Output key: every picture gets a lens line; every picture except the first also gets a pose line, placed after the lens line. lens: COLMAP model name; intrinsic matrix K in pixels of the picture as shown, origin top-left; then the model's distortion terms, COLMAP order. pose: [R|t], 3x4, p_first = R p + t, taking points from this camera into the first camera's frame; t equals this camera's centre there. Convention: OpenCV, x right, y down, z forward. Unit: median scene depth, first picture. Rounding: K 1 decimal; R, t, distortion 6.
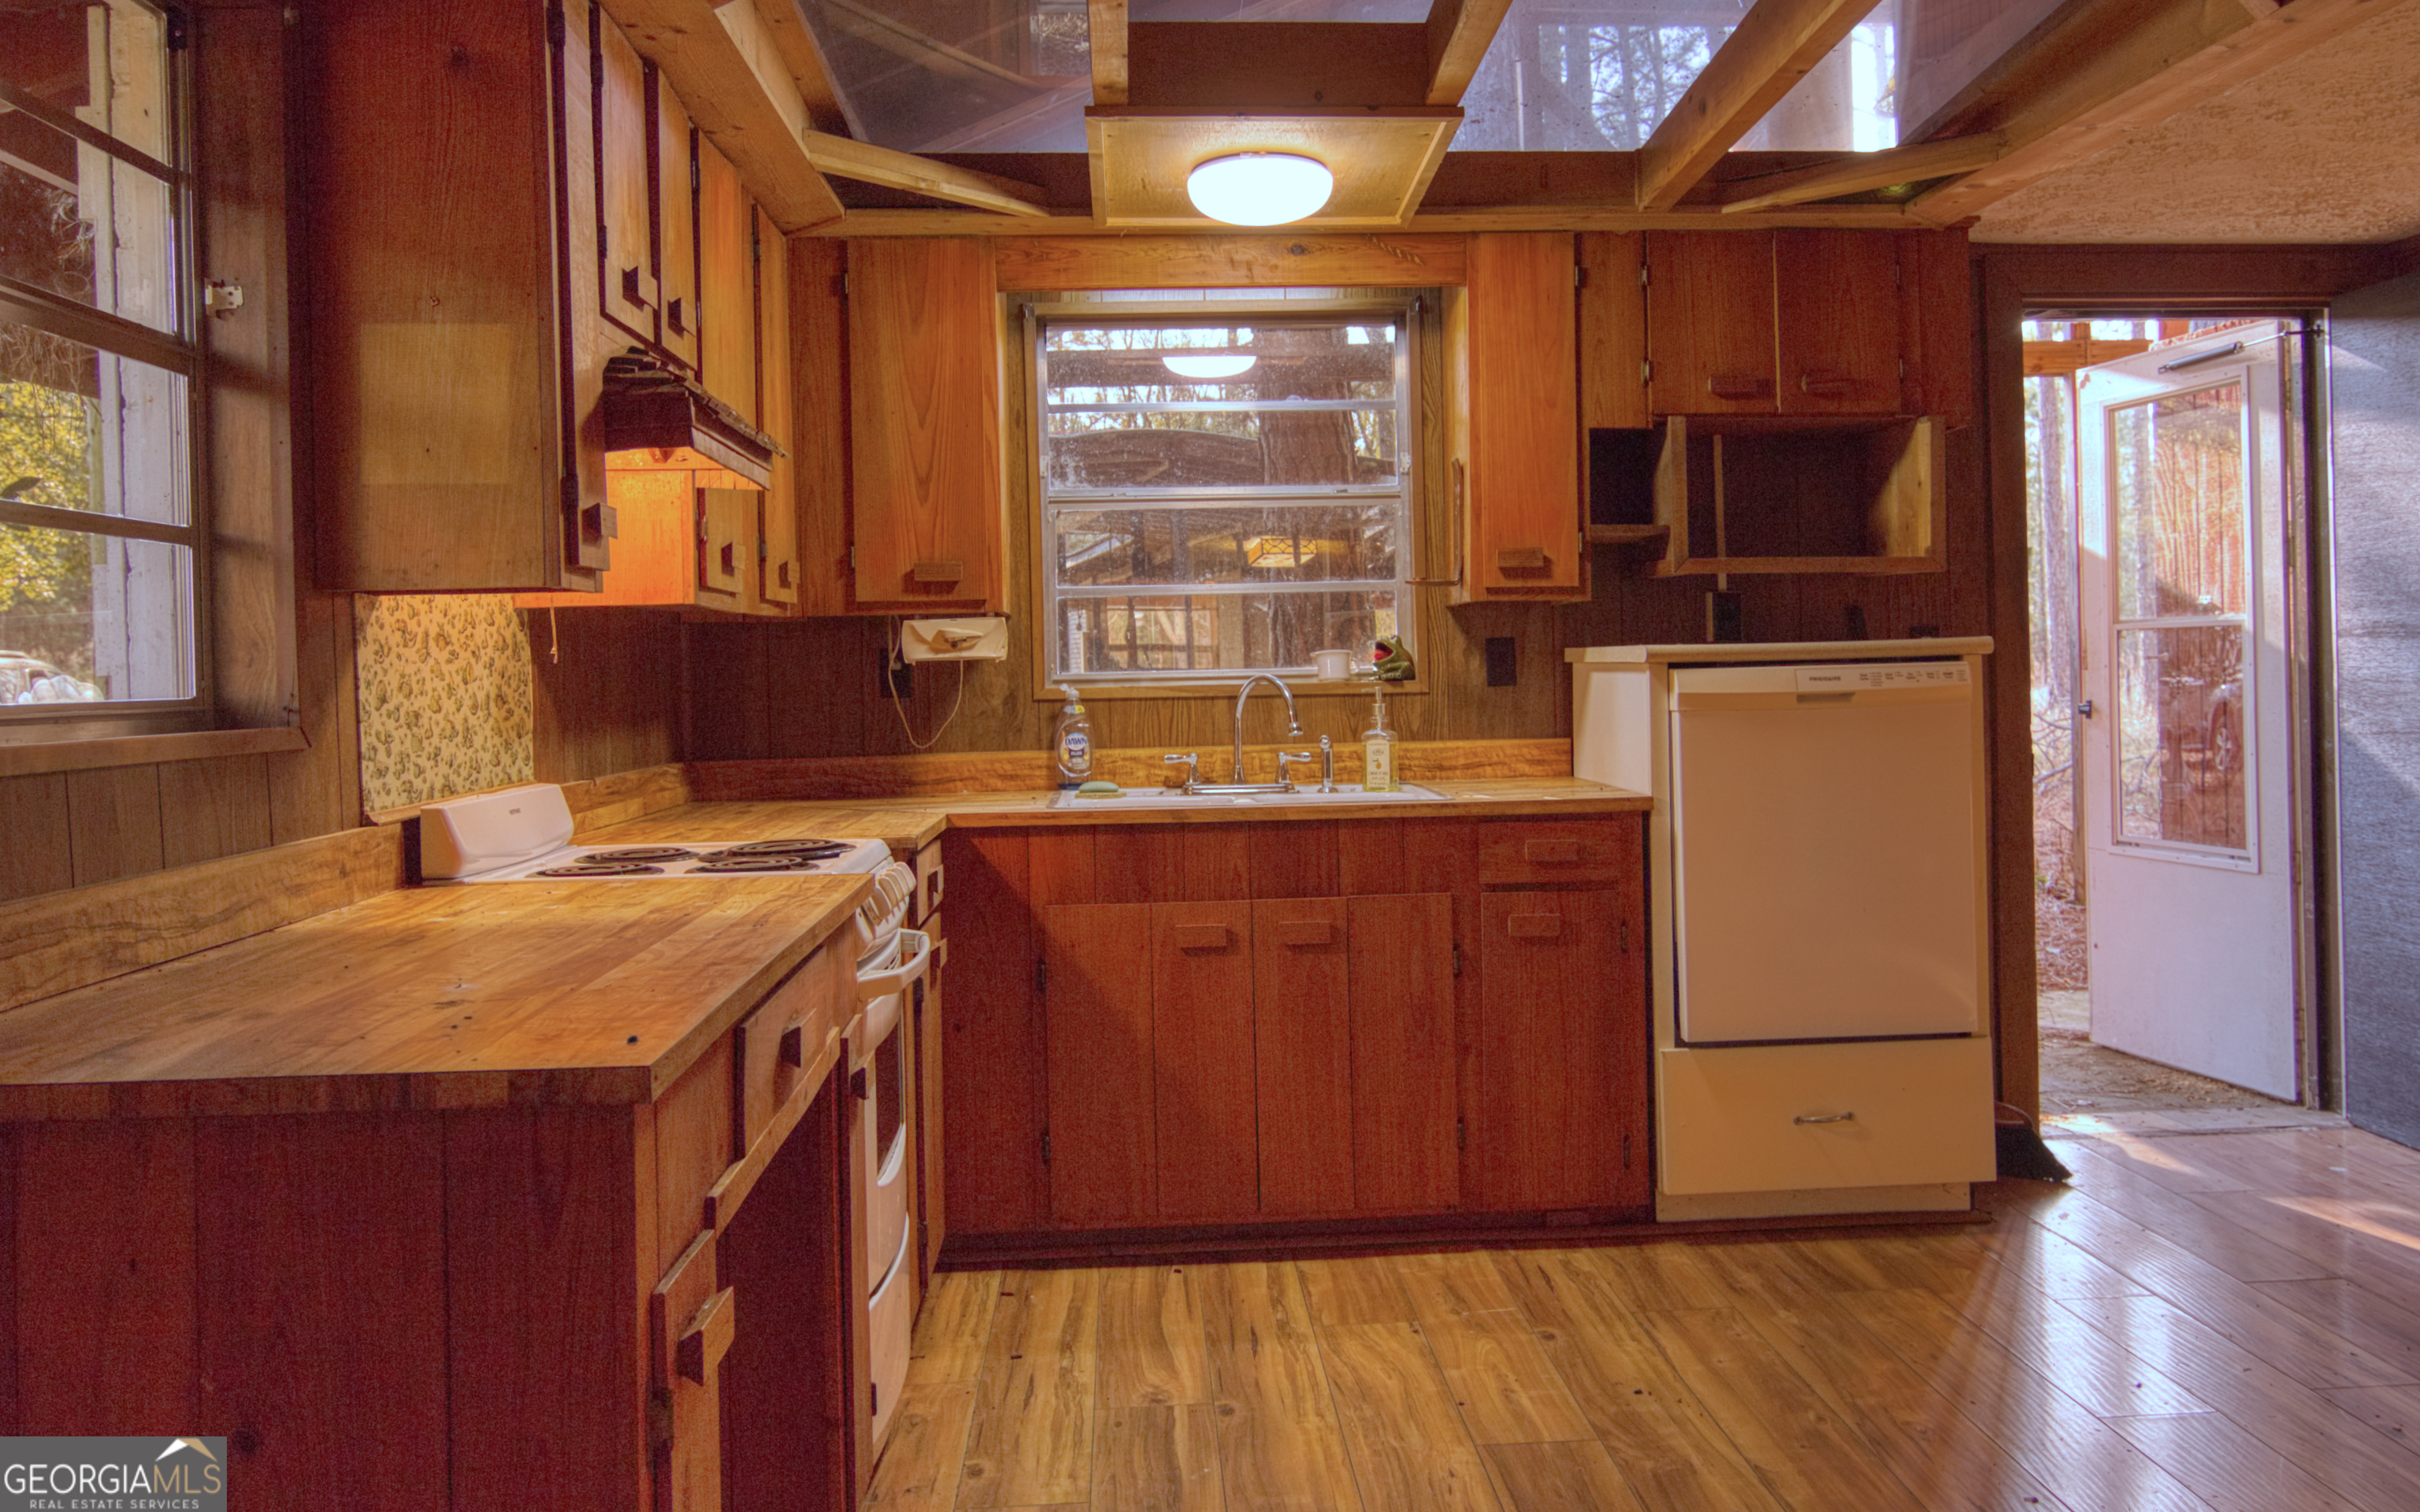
lens RADIAL K [[1779.6, 0, 1222.1], [0, 1779.6, 670.3], [0, 0, 1]] dist [0.006856, 0.003527]
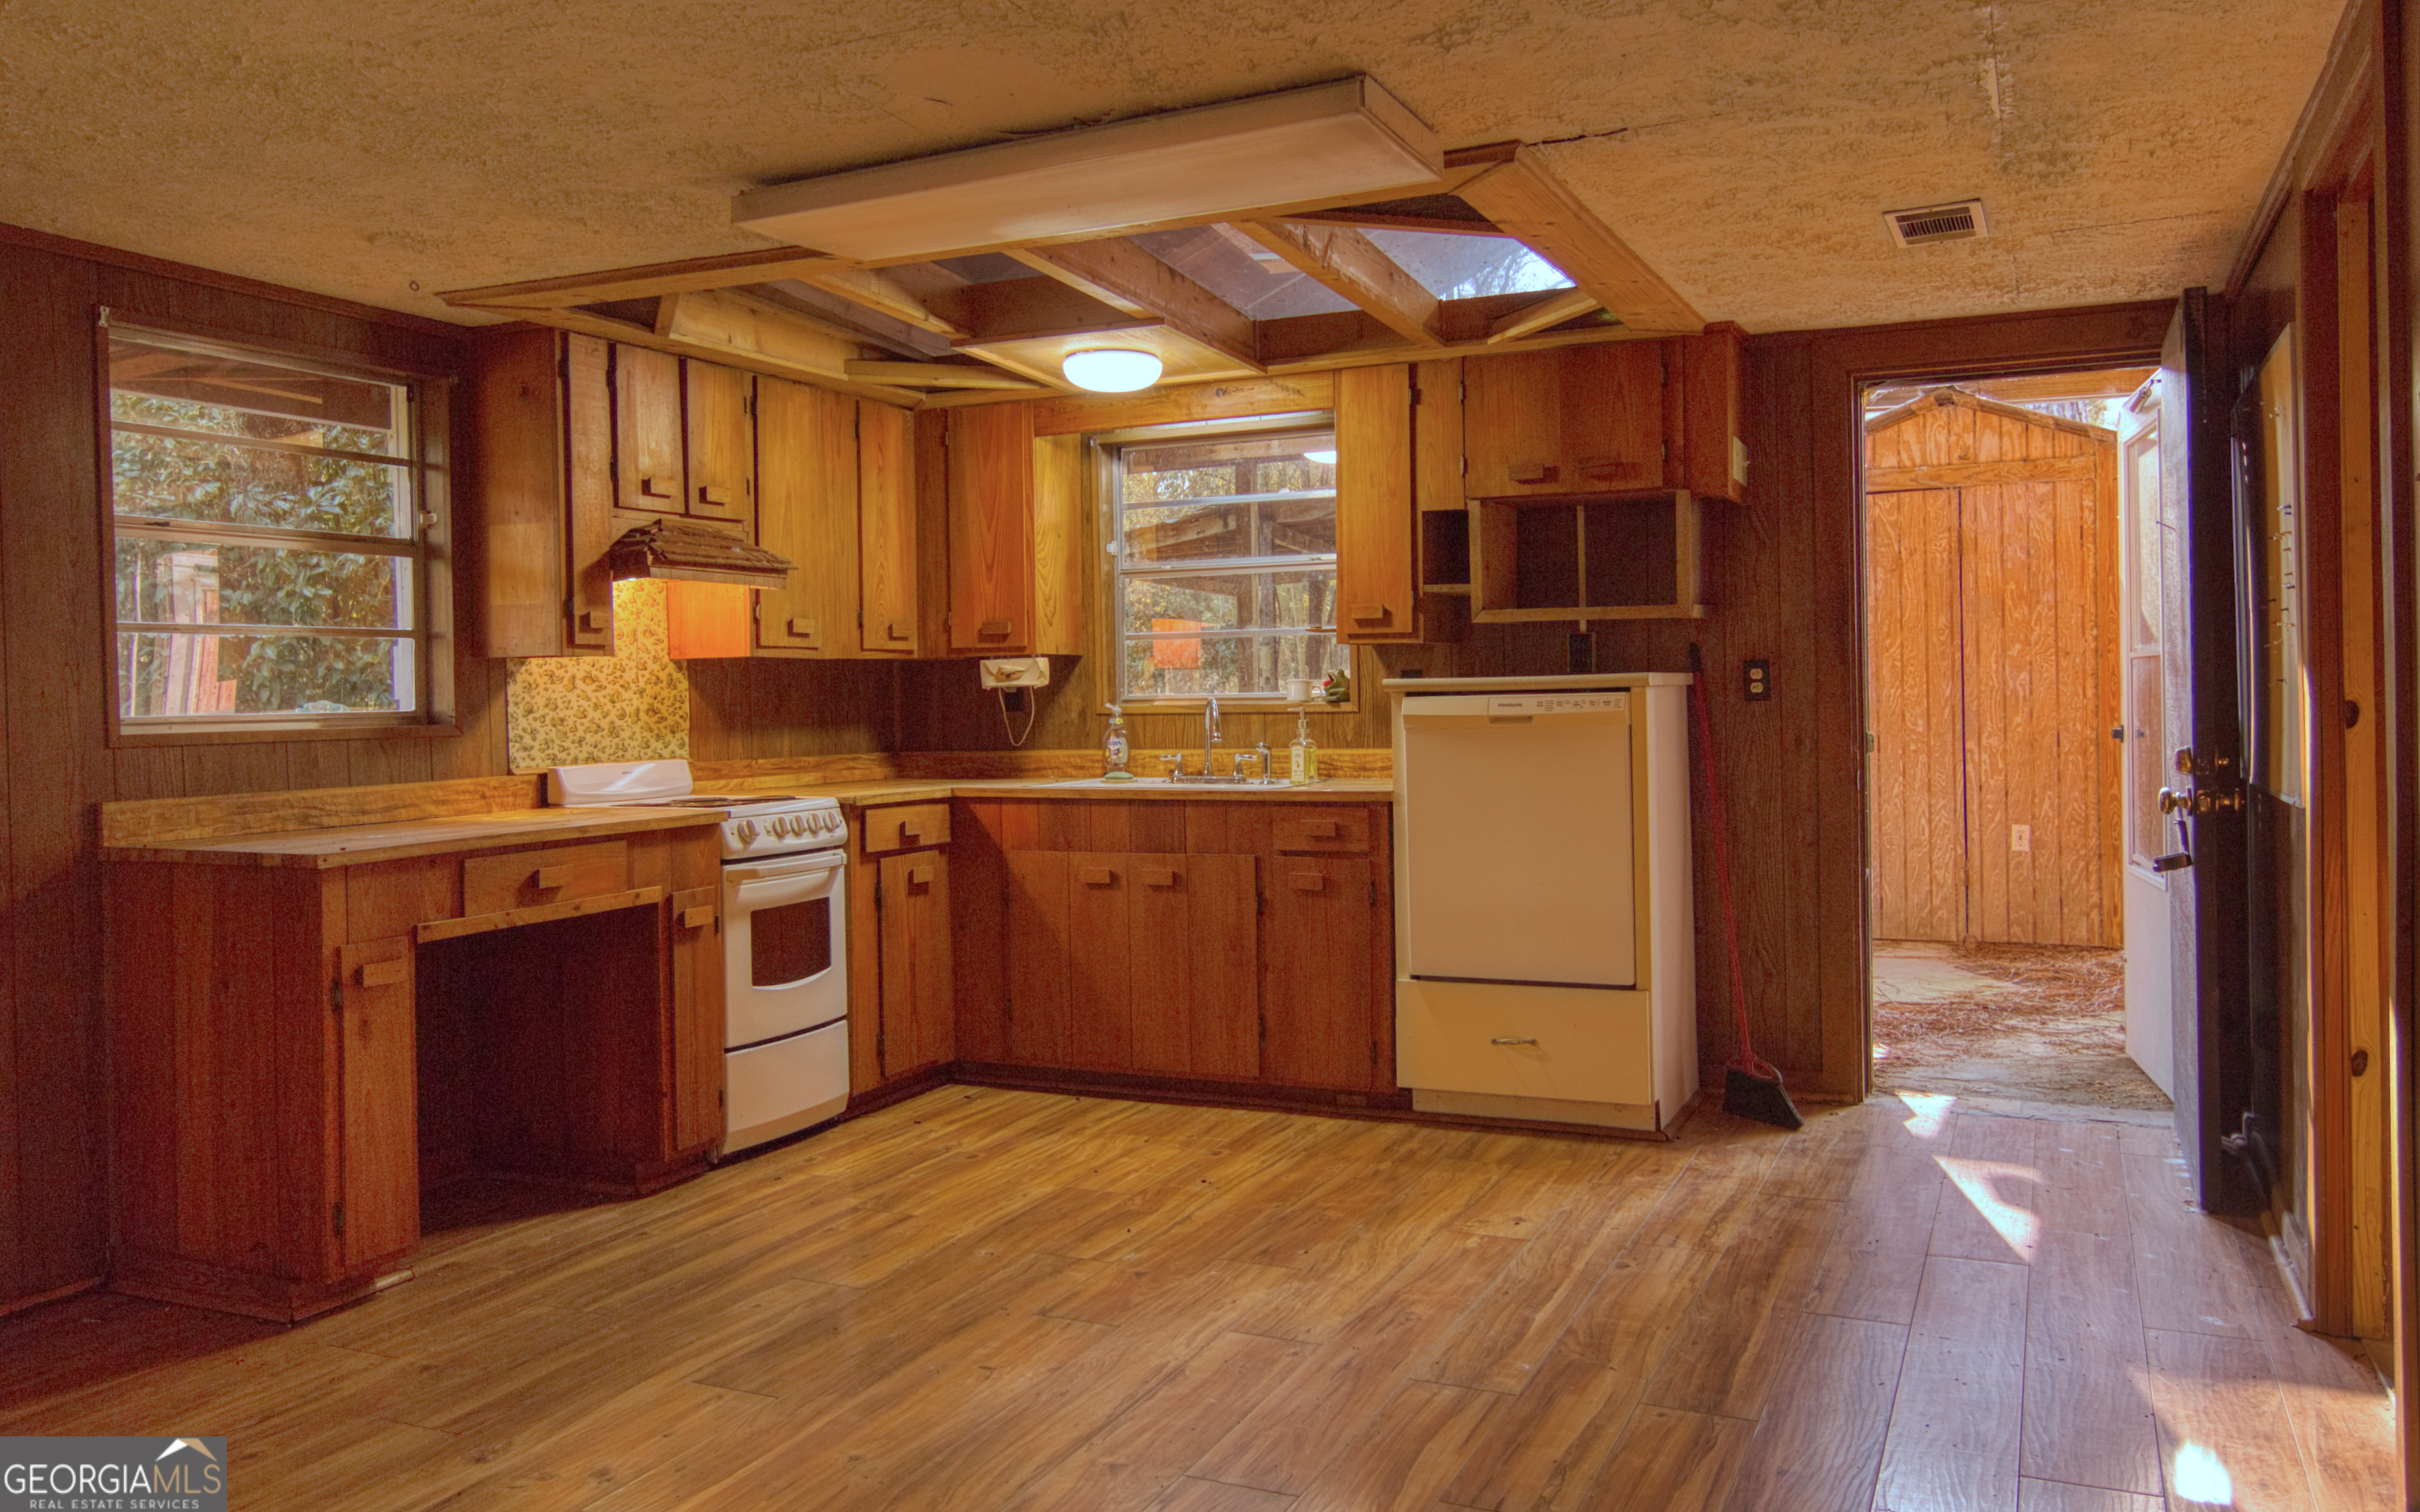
lens RADIAL K [[1783.0, 0, 1223.4], [0, 1783.0, 703.2], [0, 0, 1]] dist [0.000017, 0.000319]
pose [[0.881452, 0.008395, -0.472200, 0.765701], [-0.001381, 0.999884, 0.015199, -0.016047], [0.472272, -0.012746, 0.881361, -0.248255]]
